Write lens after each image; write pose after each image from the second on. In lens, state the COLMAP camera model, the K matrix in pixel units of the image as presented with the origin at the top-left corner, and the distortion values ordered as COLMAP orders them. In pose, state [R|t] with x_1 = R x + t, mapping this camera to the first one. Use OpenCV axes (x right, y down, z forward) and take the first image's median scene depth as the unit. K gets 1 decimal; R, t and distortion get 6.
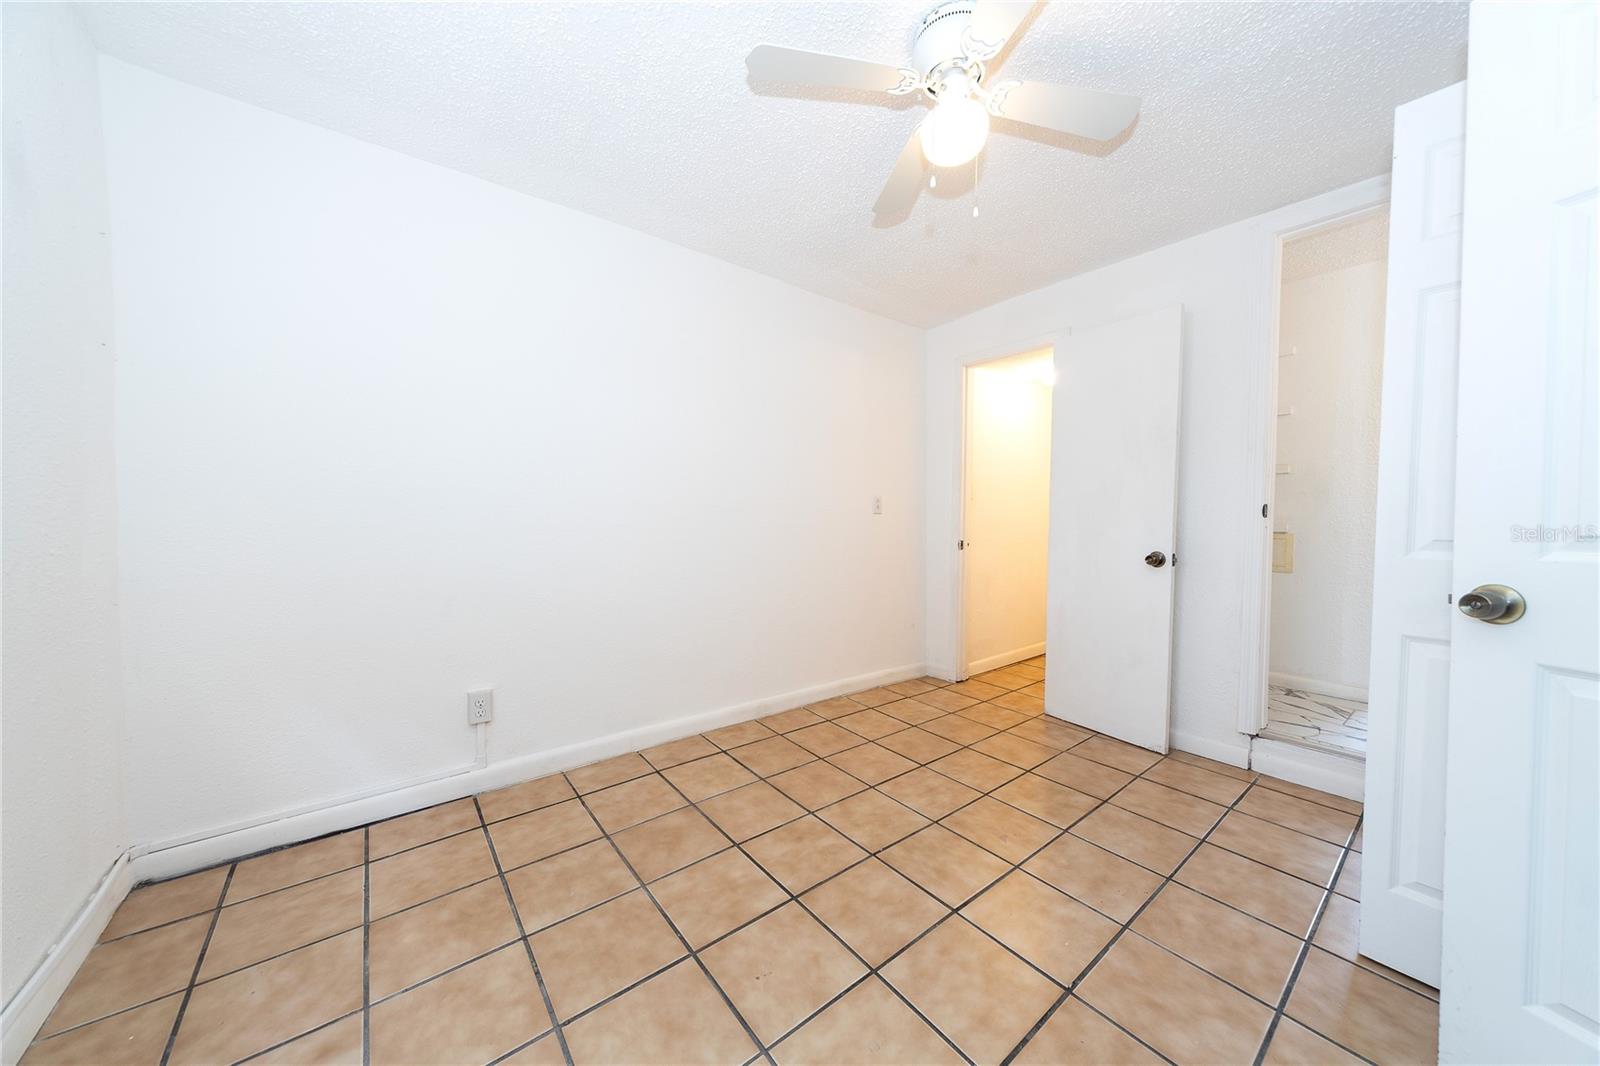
lens RADIAL K [[546.9, 0, 808.6], [0, 546.9, 530.9], [0, 0, 1]] dist [-0.000417, -0.001195]
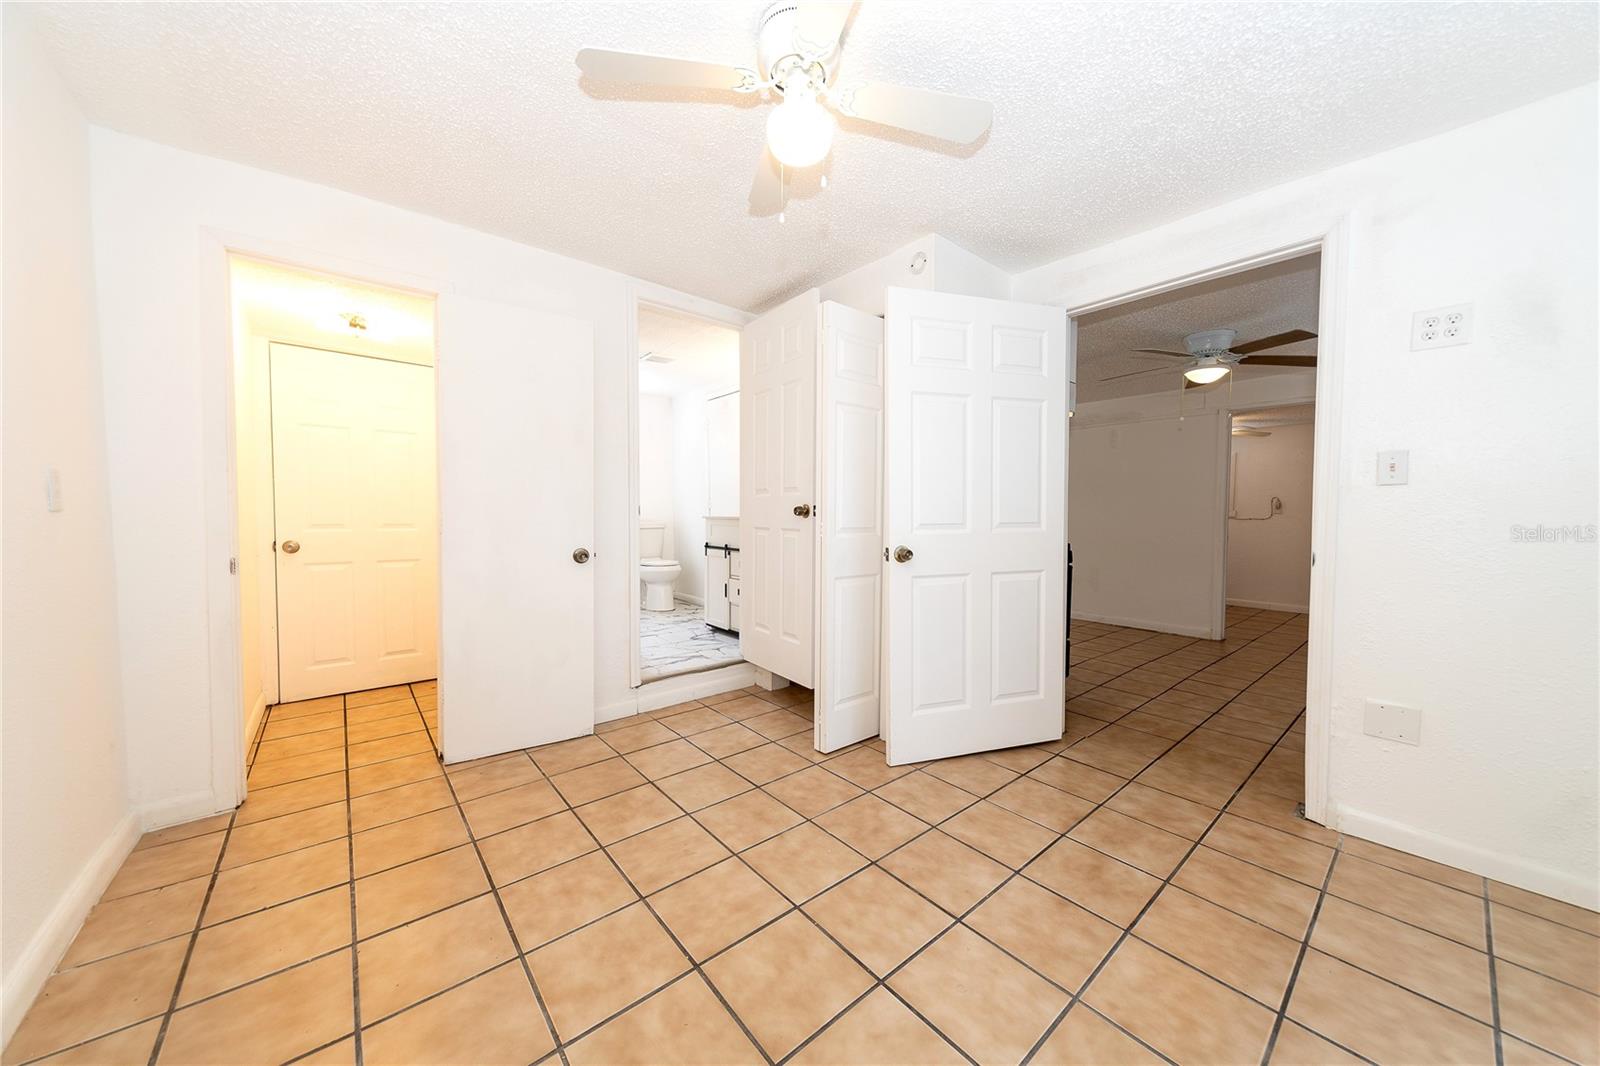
lens RADIAL K [[546.9, 0, 806.9], [0, 546.9, 530.7], [0, 0, 1]] dist [0.000663, -0.001171]
pose [[-0.030156, -0.039040, 0.998782, -0.564518], [0.024537, 0.998907, 0.039786, -0.037155], [-0.999244, 0.025706, -0.029166, 0.771492]]
